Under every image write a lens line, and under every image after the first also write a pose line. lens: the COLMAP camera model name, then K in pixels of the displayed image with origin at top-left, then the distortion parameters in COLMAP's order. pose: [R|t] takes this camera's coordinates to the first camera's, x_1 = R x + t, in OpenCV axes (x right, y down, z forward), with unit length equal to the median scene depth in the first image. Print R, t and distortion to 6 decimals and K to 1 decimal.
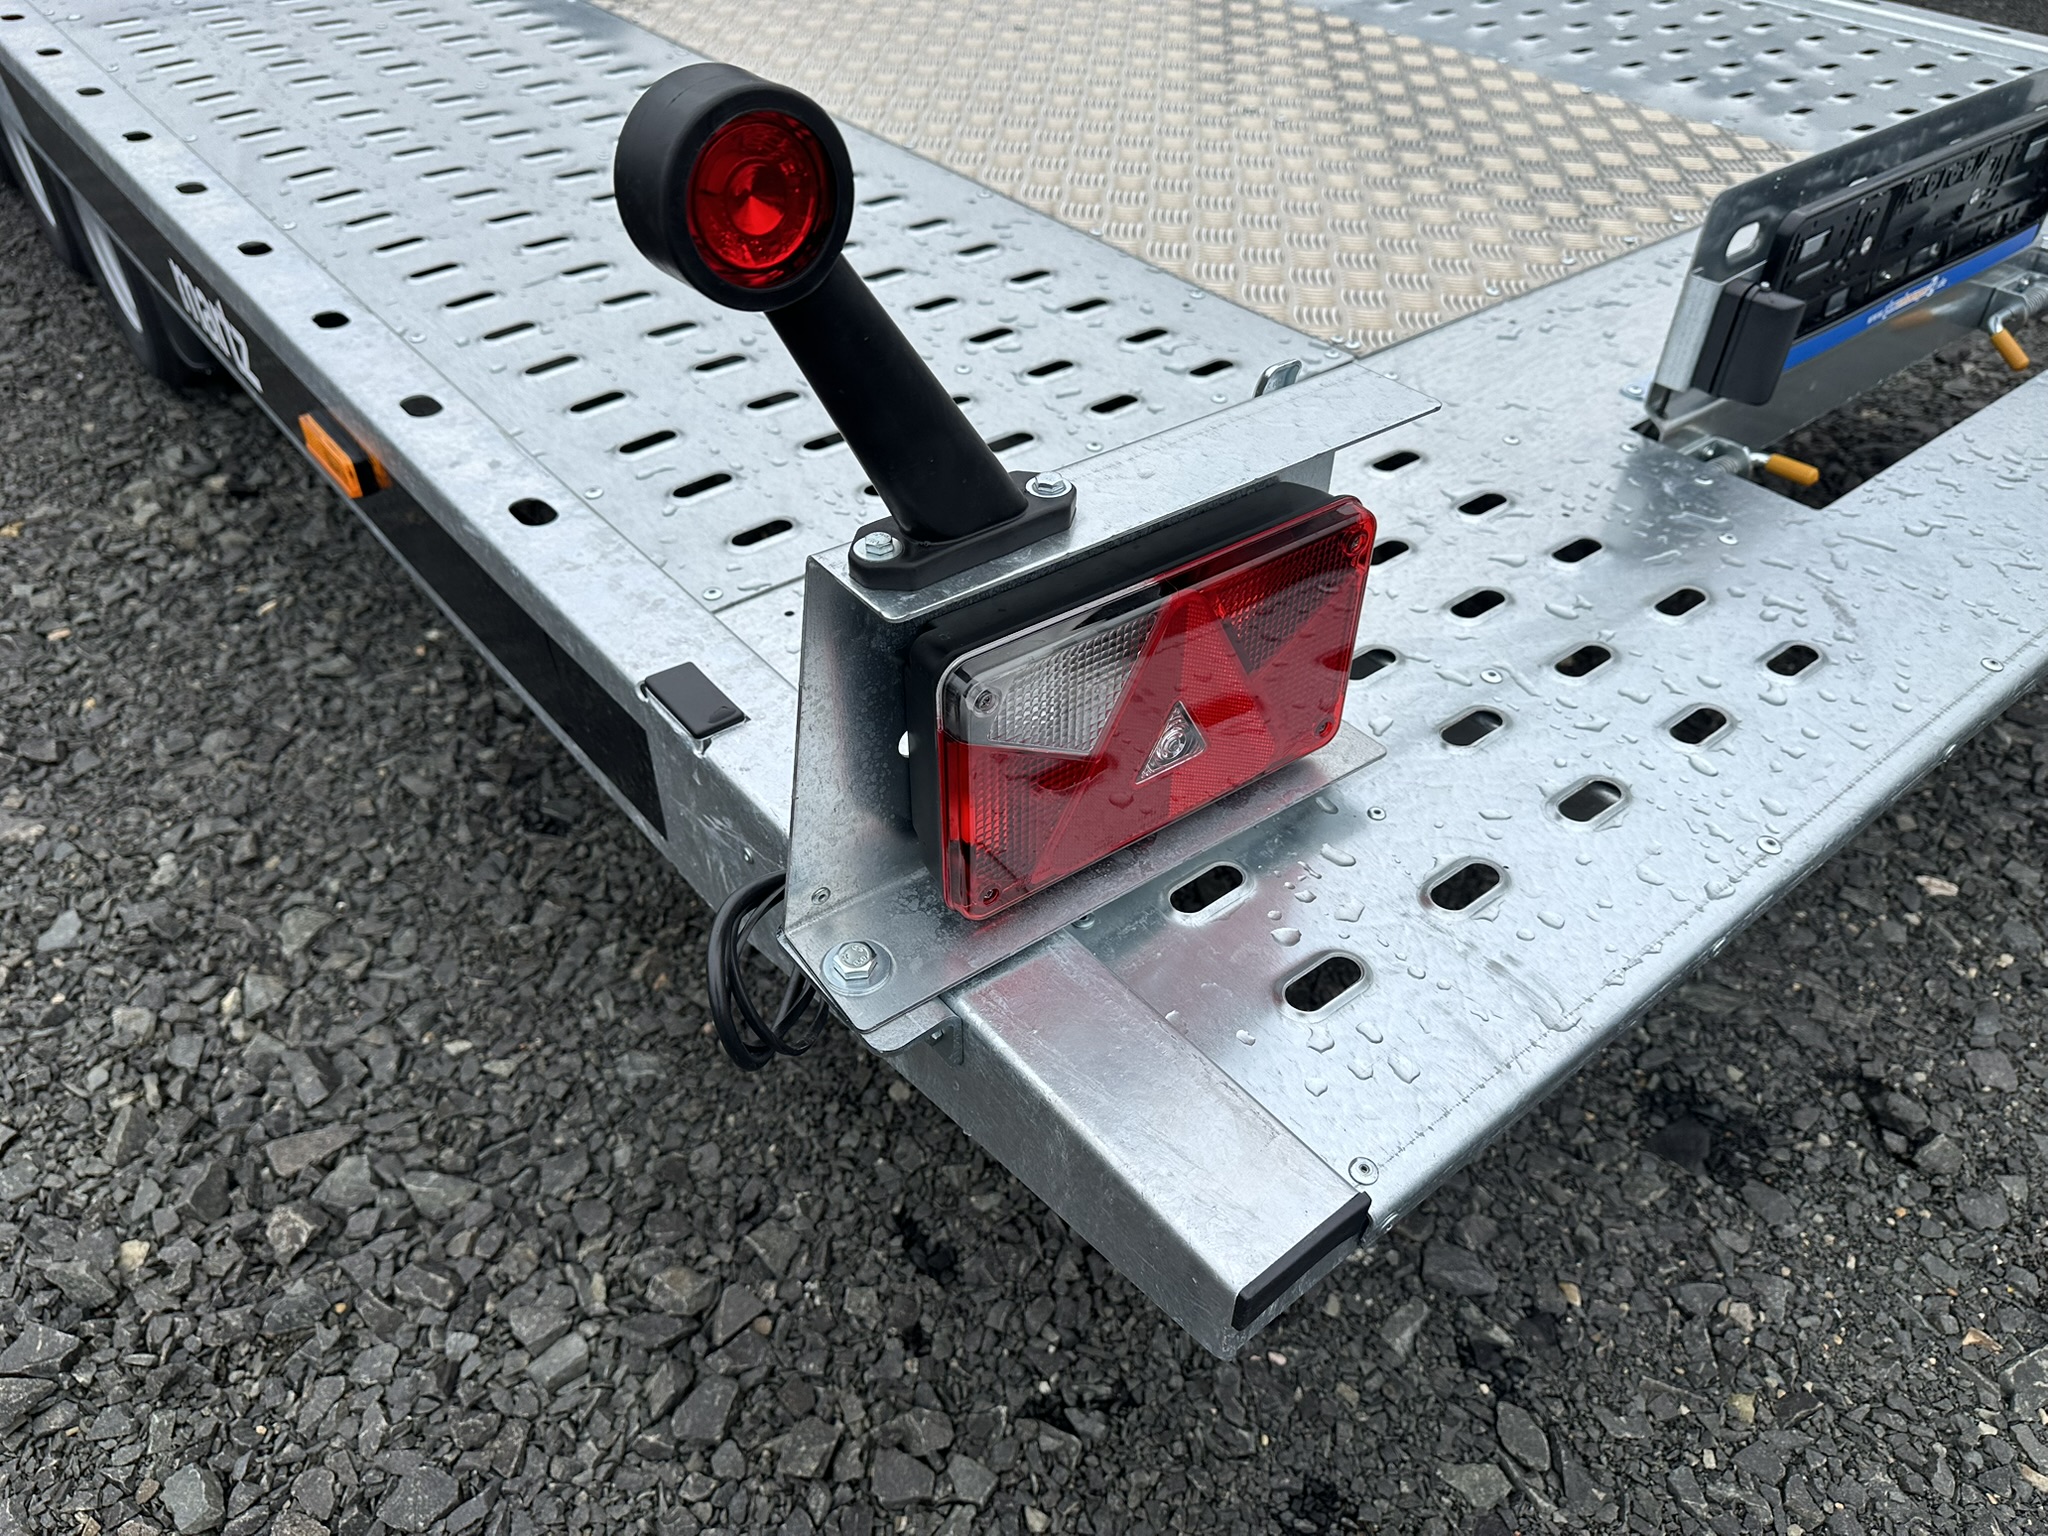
lens RADIAL K [[1442.8, 0, 1024.7], [0, 1442.8, 777.9], [0, 0, 1]] dist [0.027095, -0.029102]
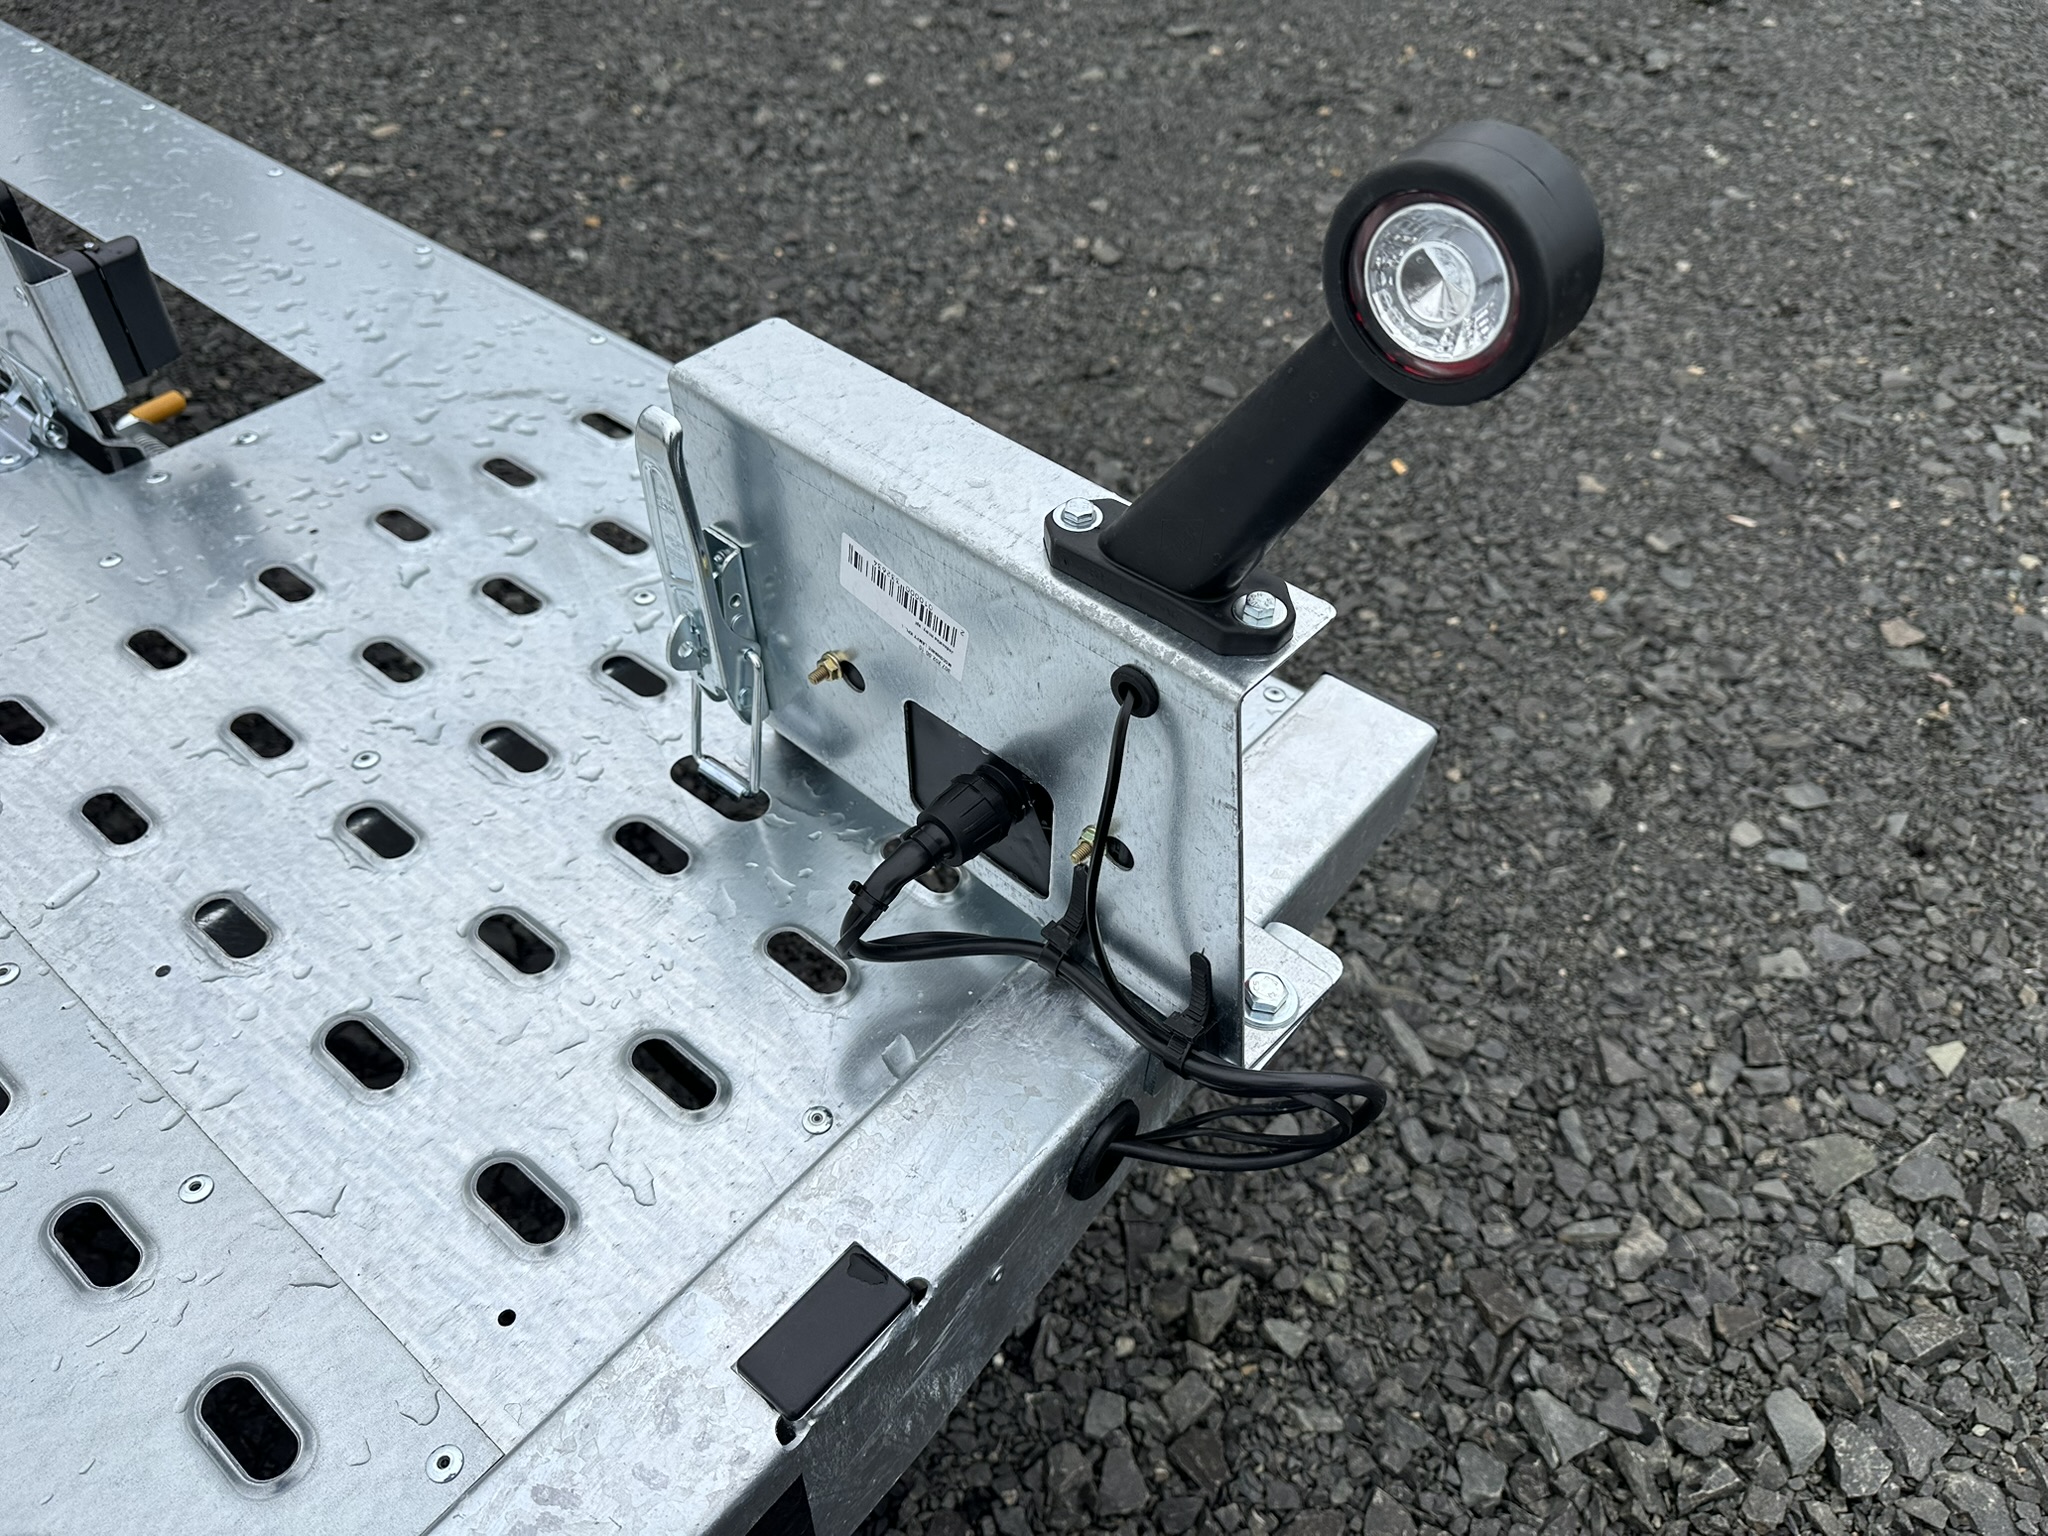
lens RADIAL K [[1442.8, 0, 1026.2], [0, 1442.8, 771.5], [0, 0, 1]] dist [0.027095, -0.029102]
pose [[-0.195570, -0.711908, 0.674491, -0.379158], [0.617079, 0.445219, 0.648840, -0.397838], [-0.762211, 0.543108, 0.352232, 0.424899]]
